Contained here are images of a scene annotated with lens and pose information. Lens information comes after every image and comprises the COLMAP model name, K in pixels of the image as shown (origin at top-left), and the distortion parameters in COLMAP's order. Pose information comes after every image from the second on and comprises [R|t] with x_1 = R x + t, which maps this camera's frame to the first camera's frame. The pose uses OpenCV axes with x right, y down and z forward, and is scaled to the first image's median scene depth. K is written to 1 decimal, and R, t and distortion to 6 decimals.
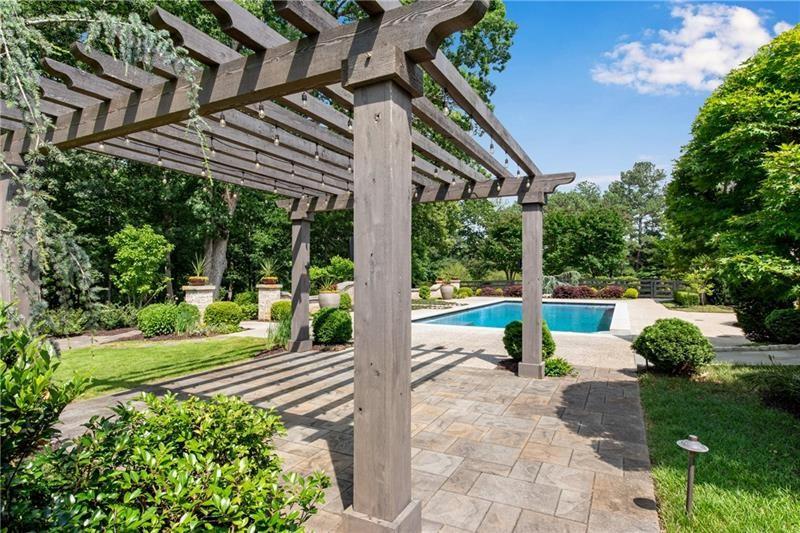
lens RADIAL K [[595.2, 0, 400.0], [0, 595.2, 266.5], [0, 0, 1]] dist [0.002491, 0.000448]
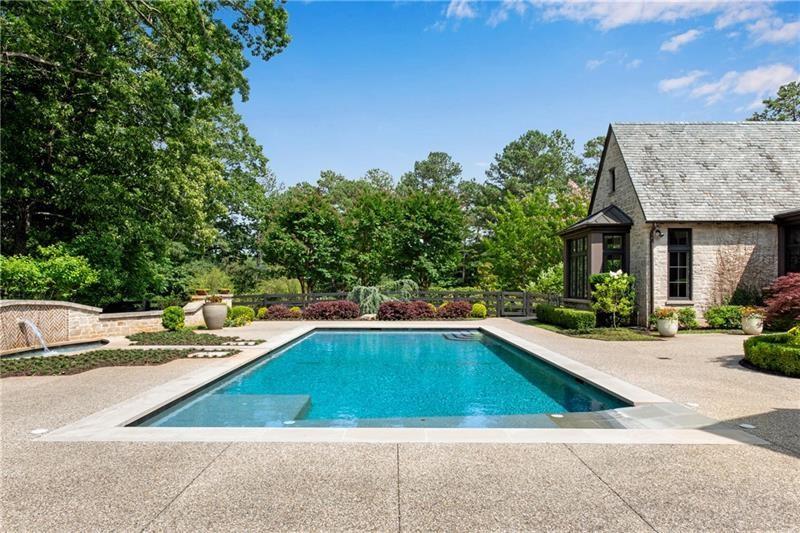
lens RADIAL K [[595.2, 0, 400.0], [0, 595.2, 266.5], [0, 0, 1]] dist [0.002491, 0.000448]
pose [[0.902521, 0.012649, 0.430459, -0.004769], [-0.004437, 0.999789, -0.020076, 0.006065], [-0.430622, 0.016209, 0.902387, 0.366531]]
